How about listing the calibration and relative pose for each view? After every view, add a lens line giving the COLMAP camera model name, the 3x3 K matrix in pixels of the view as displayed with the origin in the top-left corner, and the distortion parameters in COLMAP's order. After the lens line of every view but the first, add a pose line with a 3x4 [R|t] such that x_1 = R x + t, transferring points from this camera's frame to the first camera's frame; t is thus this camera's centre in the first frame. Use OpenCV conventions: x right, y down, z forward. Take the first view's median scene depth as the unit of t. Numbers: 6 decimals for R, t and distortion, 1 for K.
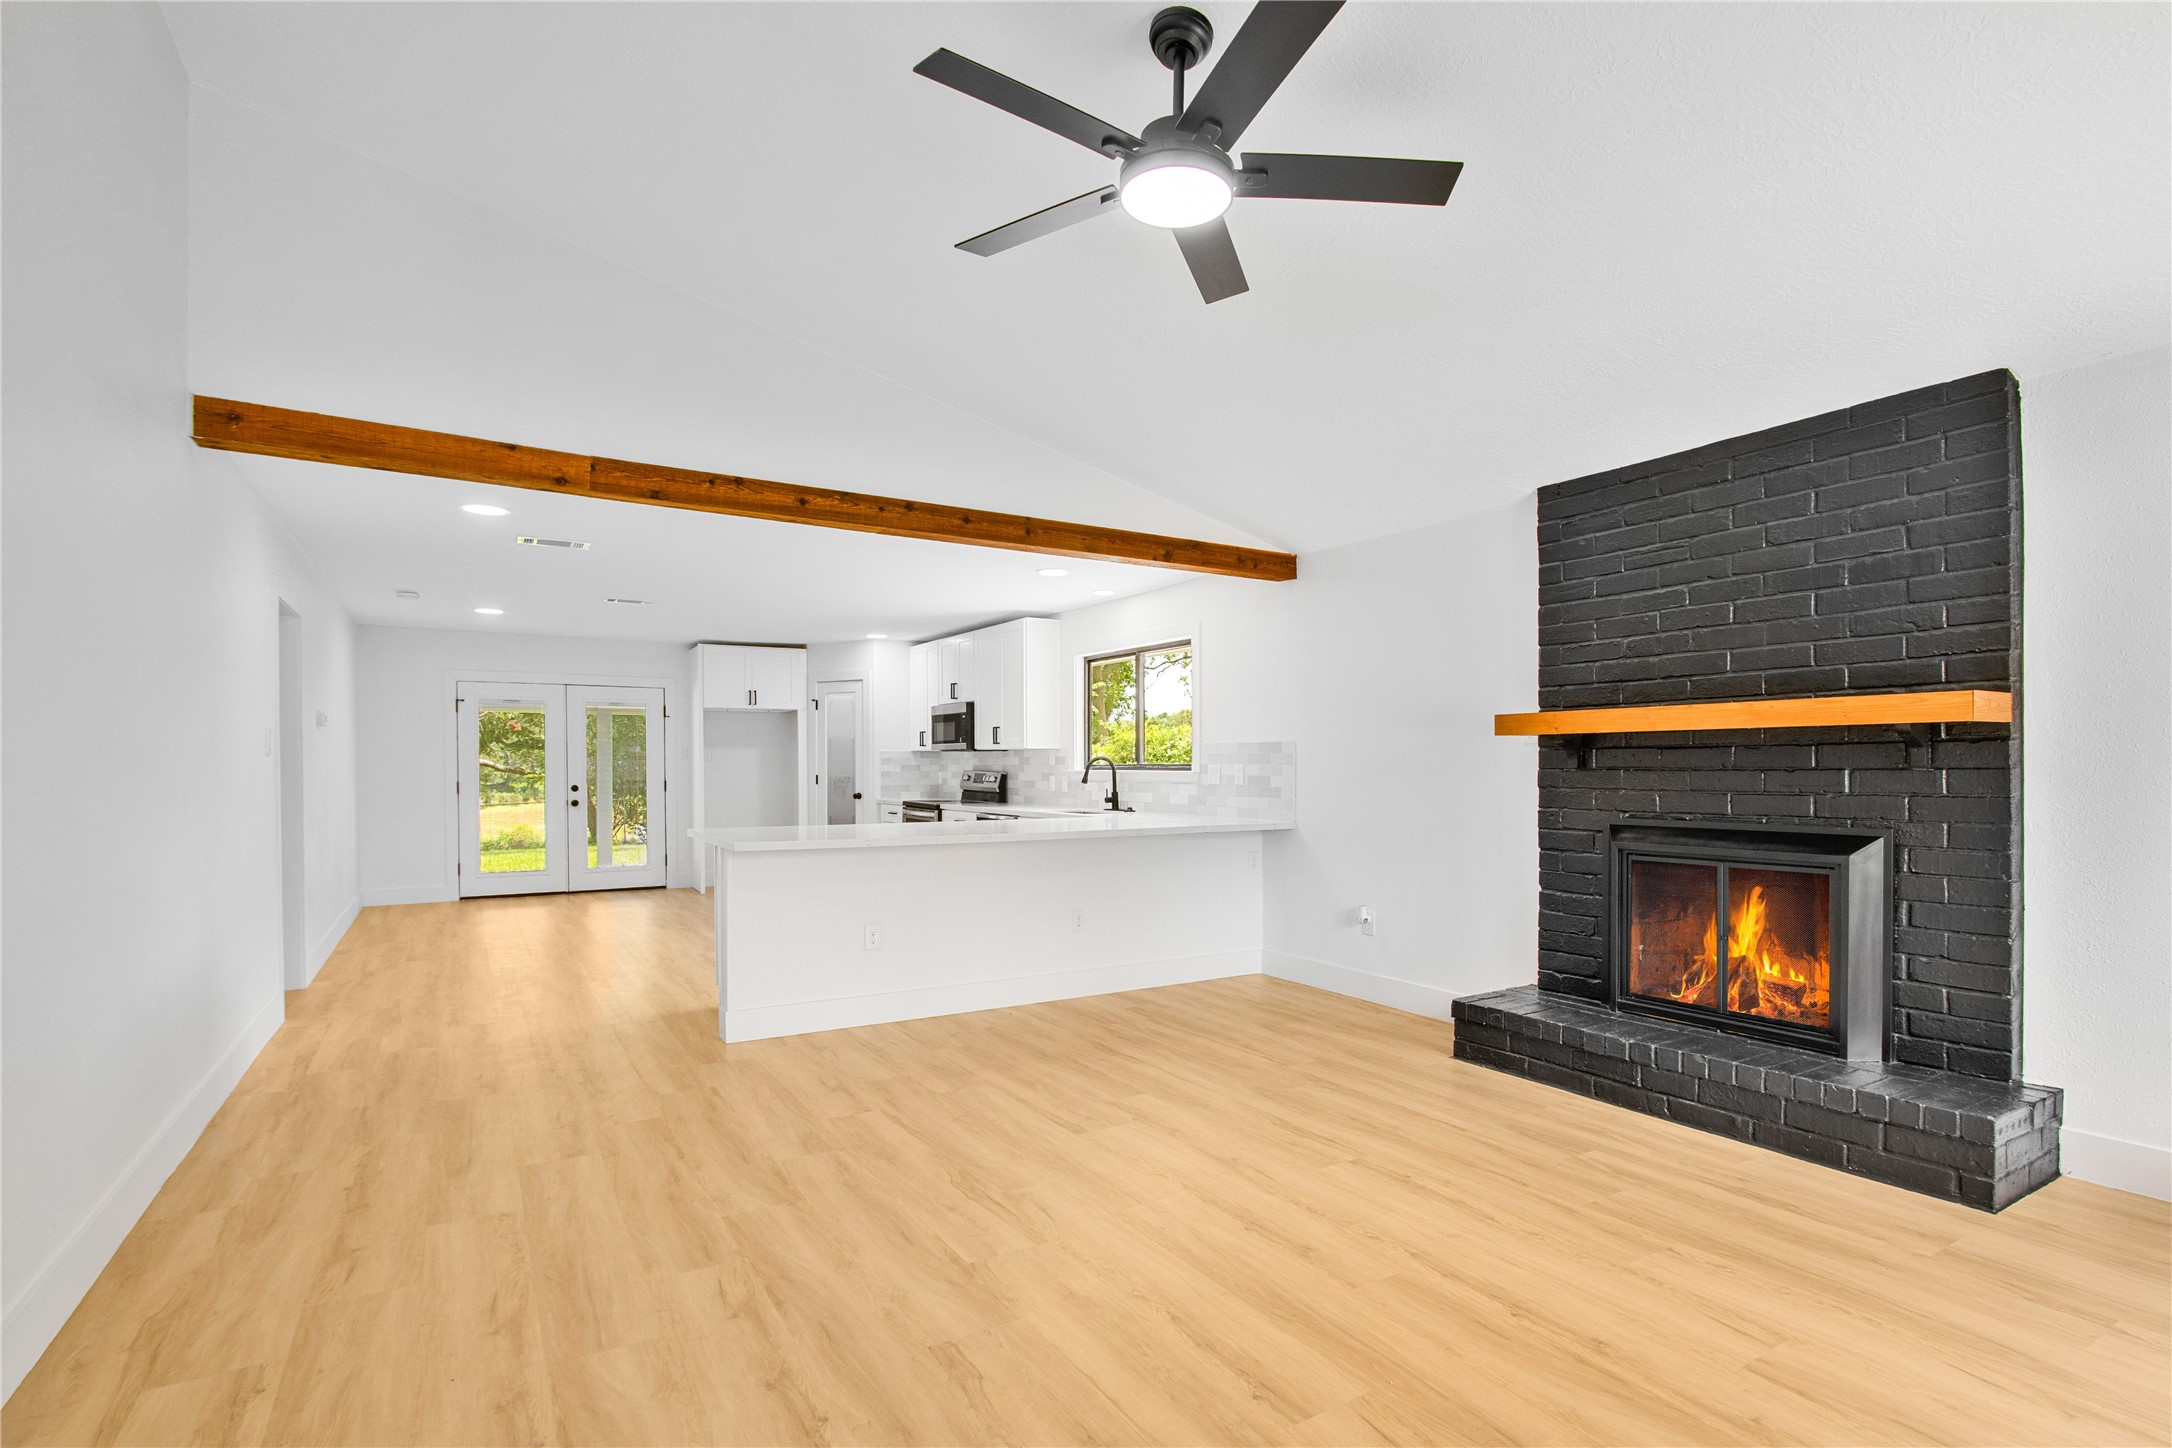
lens RADIAL K [[1035.2, 0, 1088.6], [0, 1035.2, 794.1], [0, 0, 1]] dist [-0.026264, 0.005051]
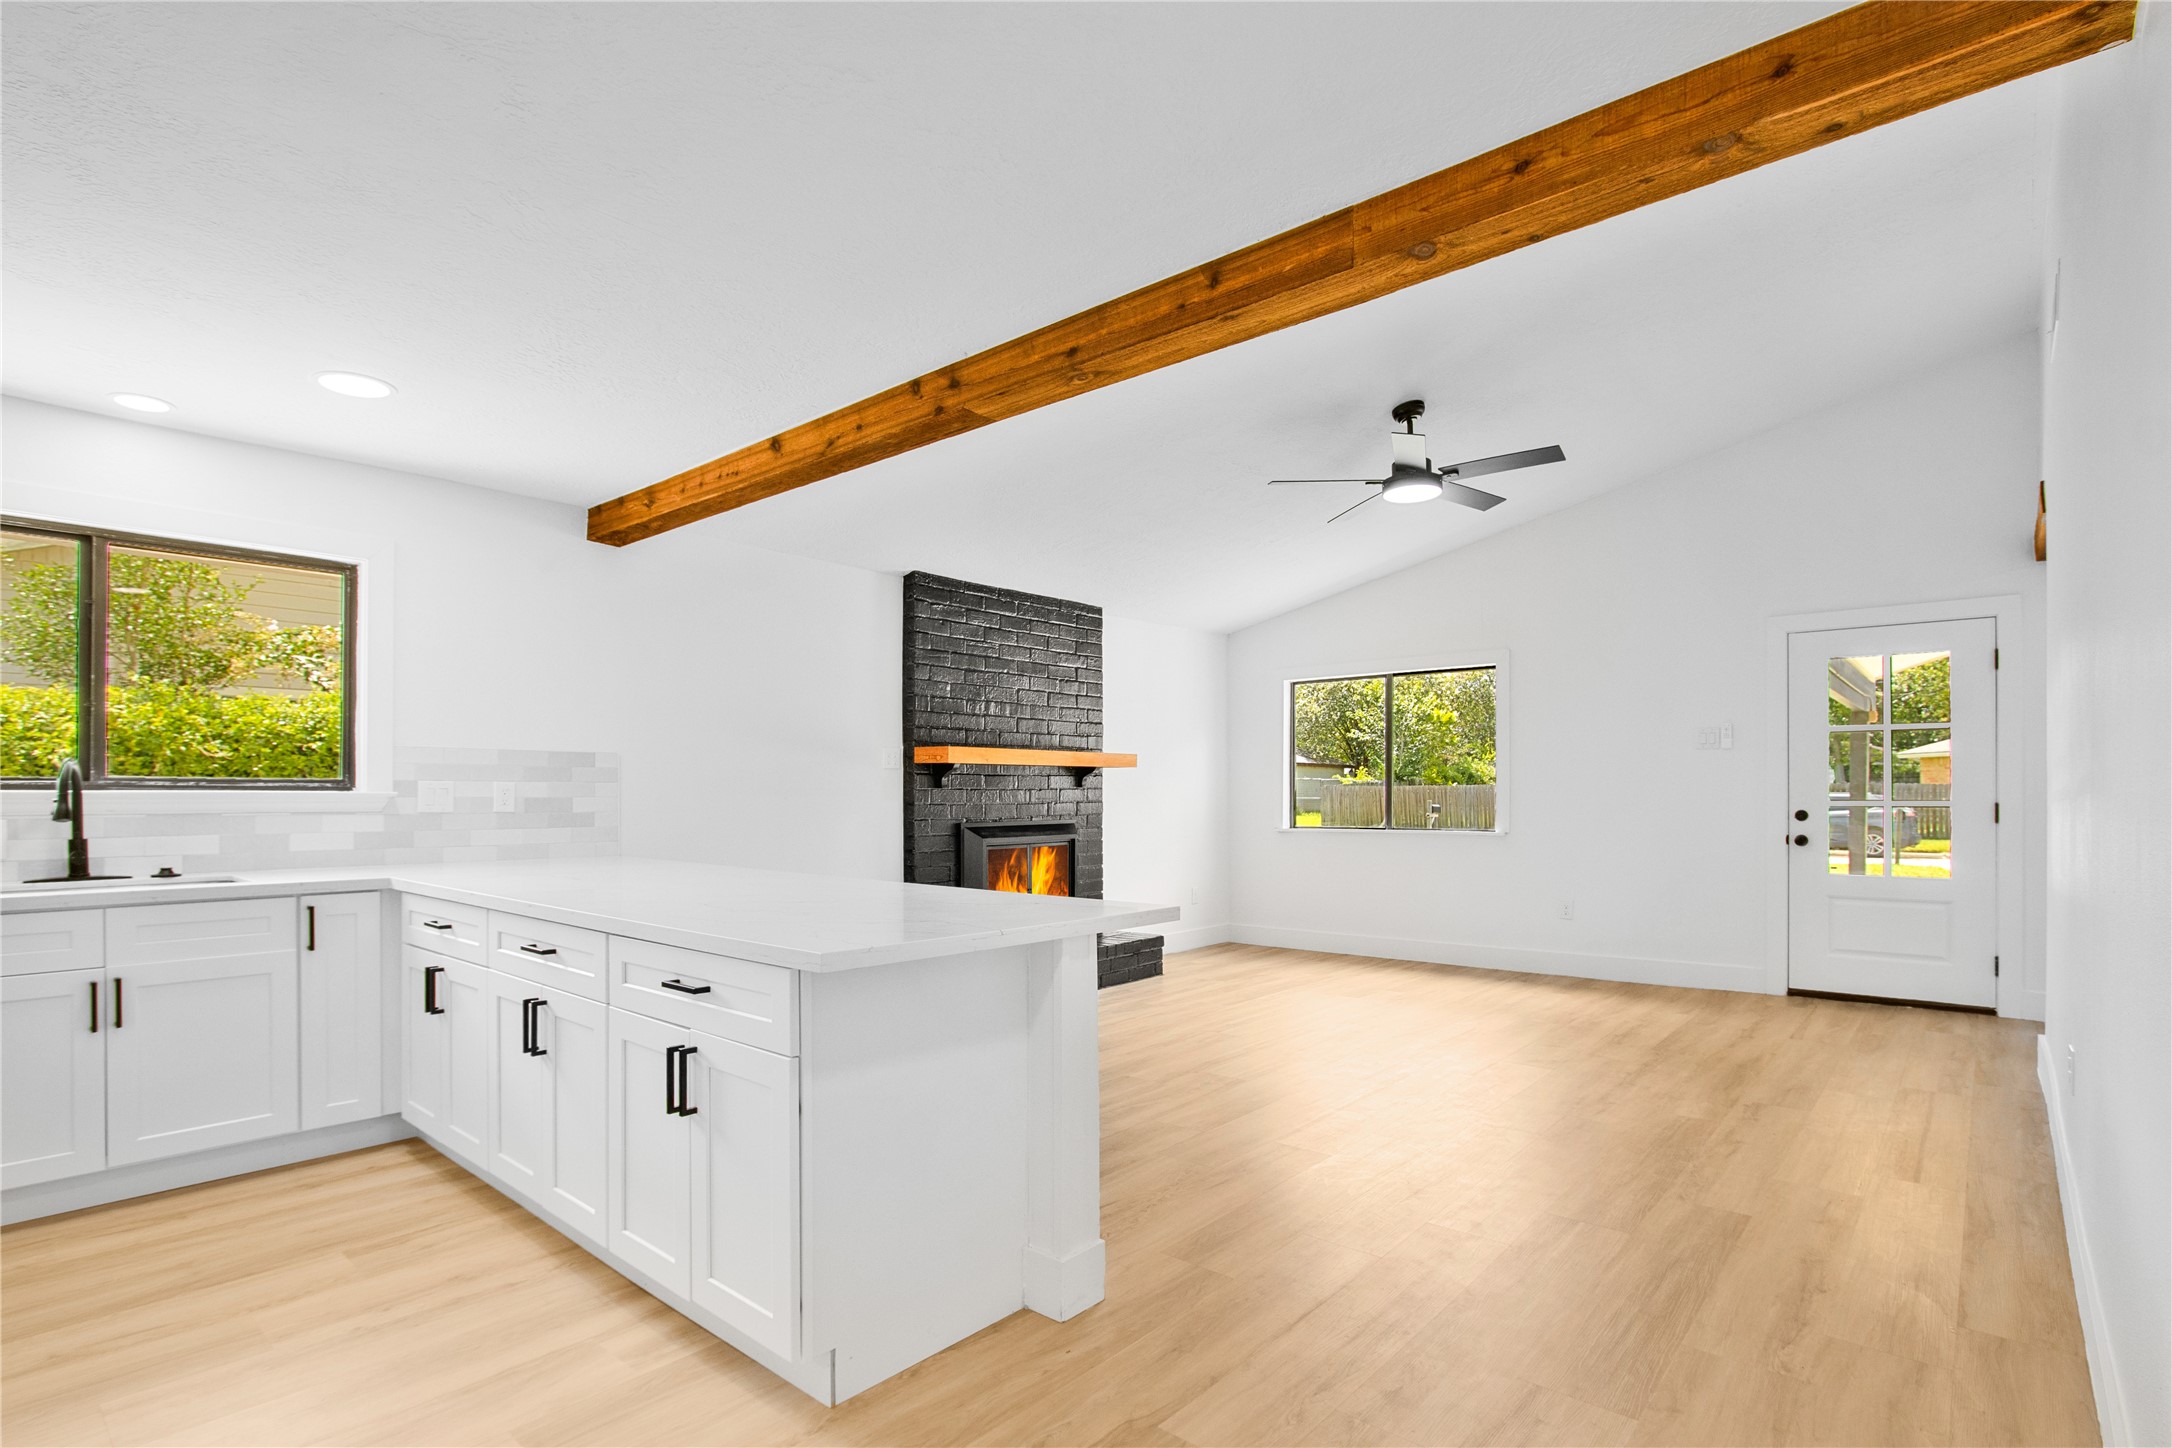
lens RADIAL K [[1057.9, 0, 1091.9], [0, 1057.9, 798.0], [0, 0, 1]] dist [-0.015909, 0.000876]
pose [[-0.310658, -0.004478, 0.950511, -0.630930], [0.024413, 0.999621, 0.012688, -0.017422], [-0.950208, 0.027146, -0.310431, 0.848689]]
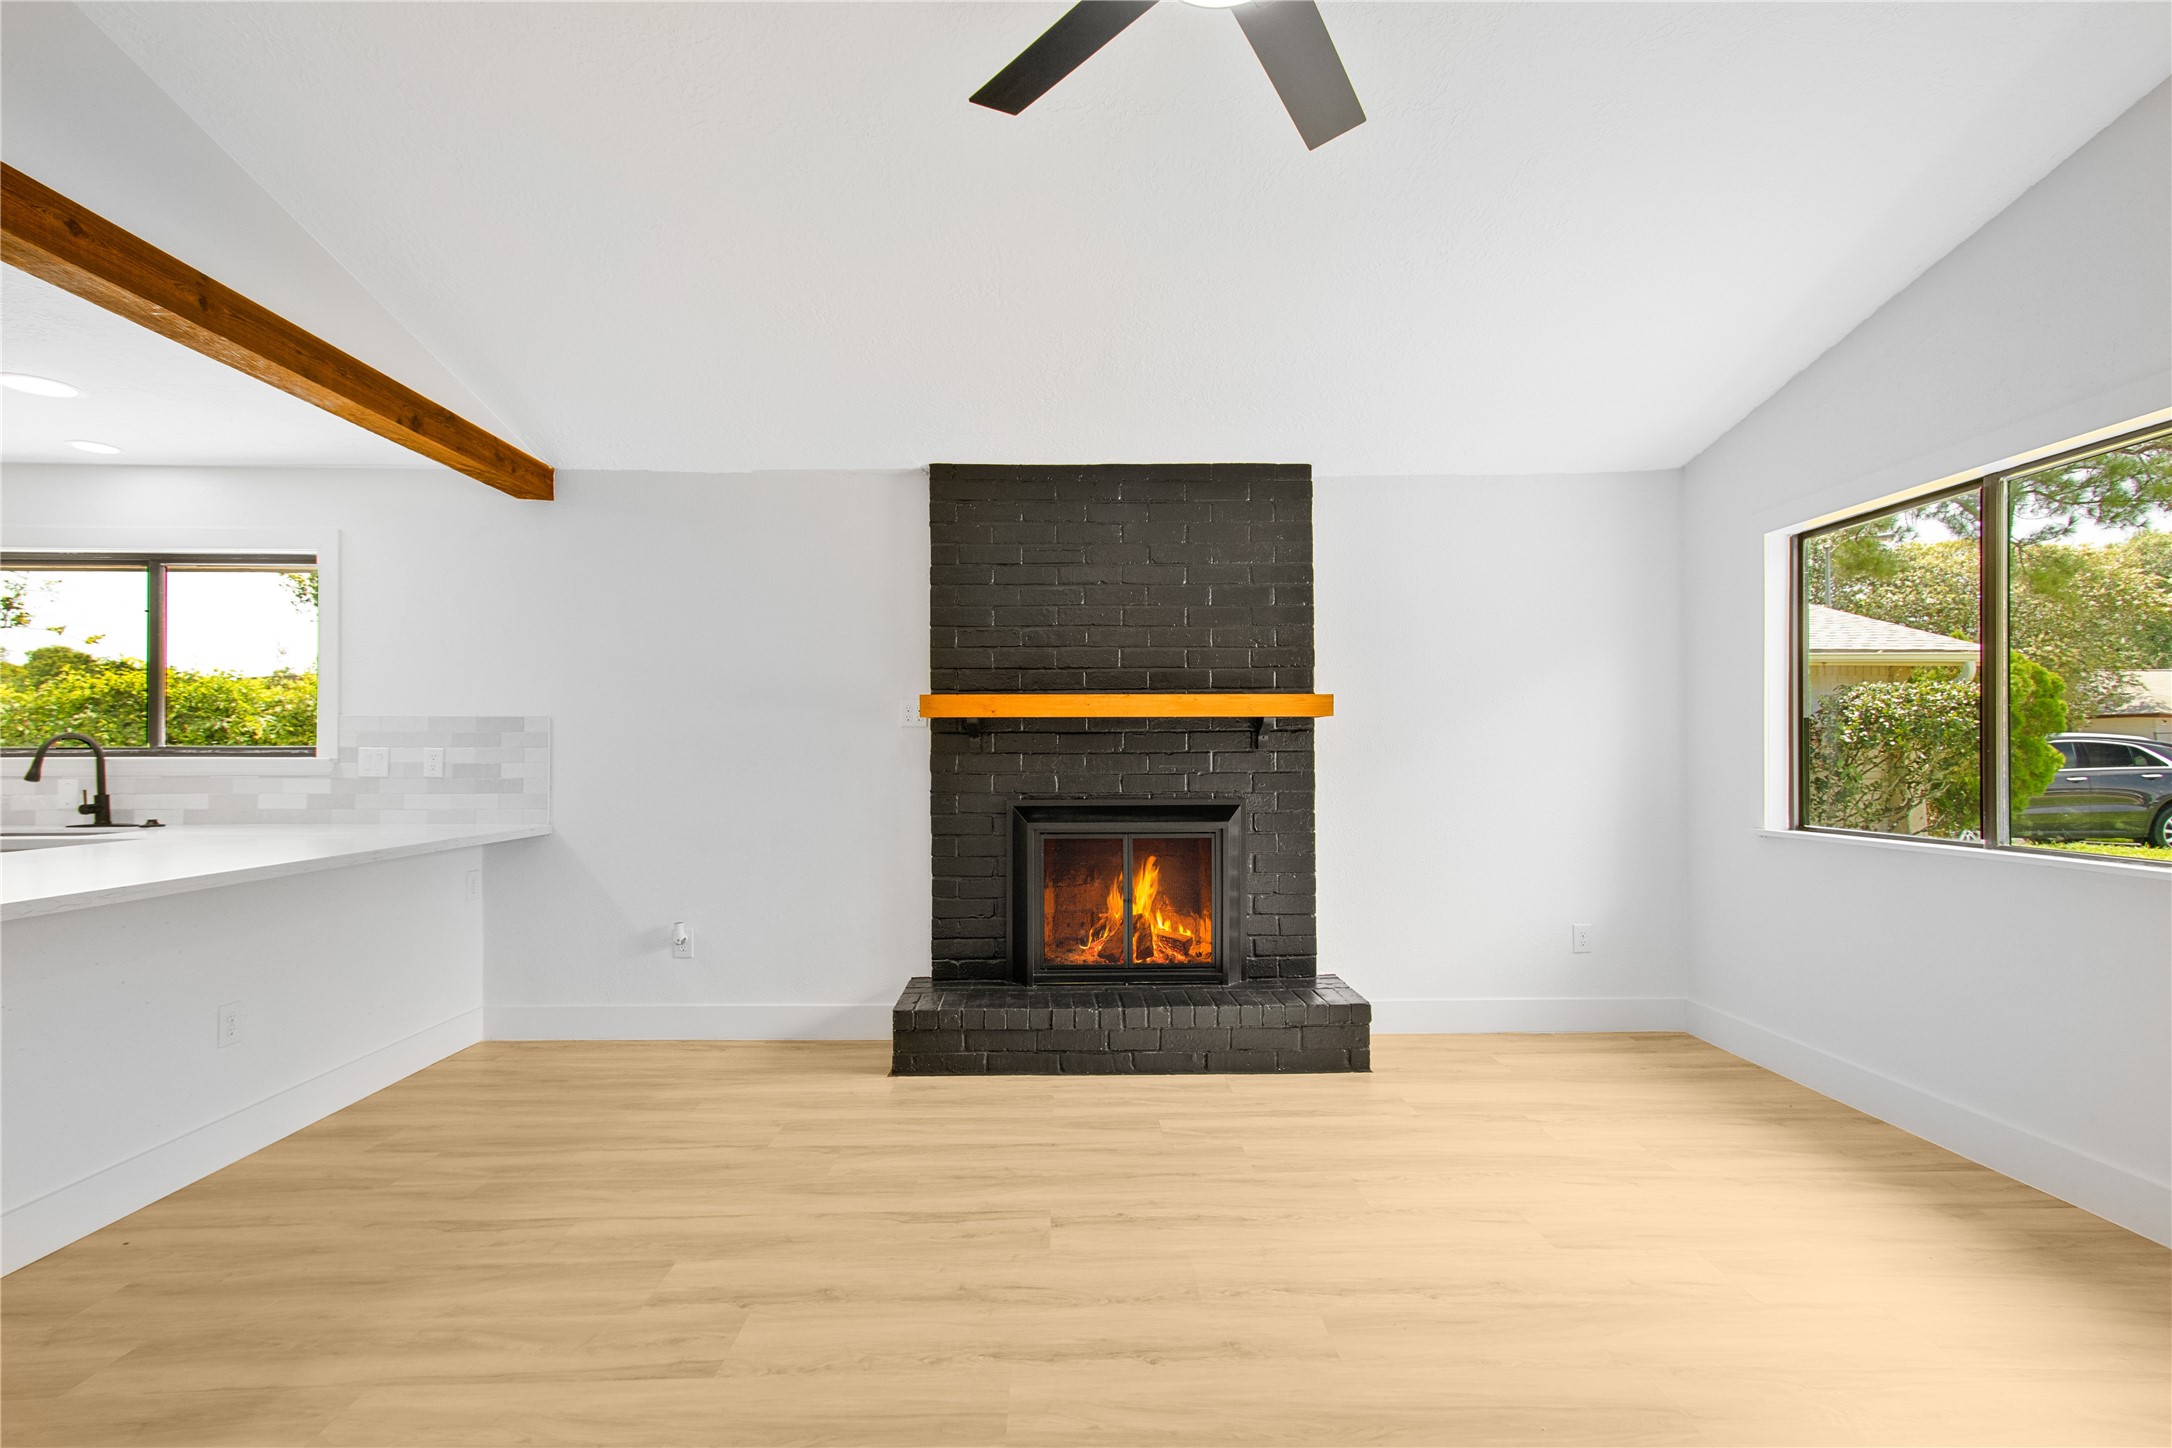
lens RADIAL K [[986.2, 0, 1184.3], [0, 986.2, 754.0], [0, 0, 1]] dist [0.000538, 0.000937]
pose [[0.501451, -0.002124, 0.865183, -0.174970], [0.023240, 0.999669, -0.011015, -0.005357], [-0.864874, 0.025631, 0.501335, 0.231808]]
